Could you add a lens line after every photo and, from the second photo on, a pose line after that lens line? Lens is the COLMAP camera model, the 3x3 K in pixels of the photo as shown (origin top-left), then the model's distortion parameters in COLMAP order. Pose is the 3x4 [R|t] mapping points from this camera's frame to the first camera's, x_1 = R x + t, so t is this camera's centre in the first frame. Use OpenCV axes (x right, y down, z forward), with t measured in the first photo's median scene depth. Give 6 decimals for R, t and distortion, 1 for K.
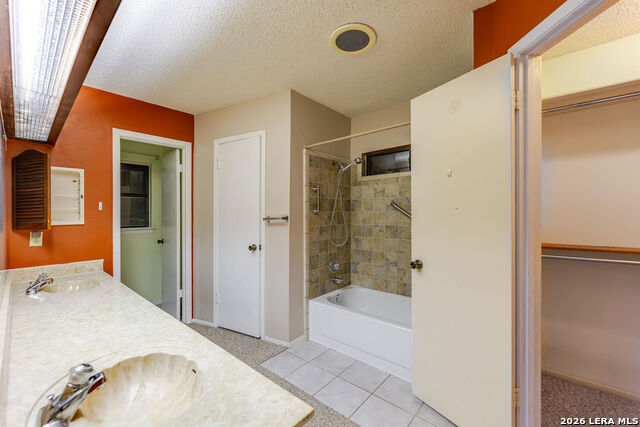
lens RADIAL K [[259.7, 0, 323.1], [0, 259.7, 217.7], [0, 0, 1]] dist [0.009051, 0.000647]
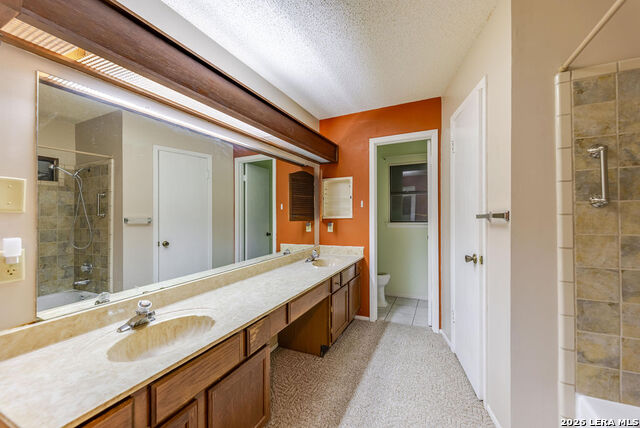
lens RADIAL K [[259.7, 0, 321.7], [0, 259.7, 209.3], [0, 0, 1]] dist [0.009051, 0.000647]
pose [[0.285991, -0.010782, -0.958172, 0.270085], [-0.004954, 0.999907, -0.012731, -0.001923], [0.958220, 0.008388, 0.285911, 0.434385]]
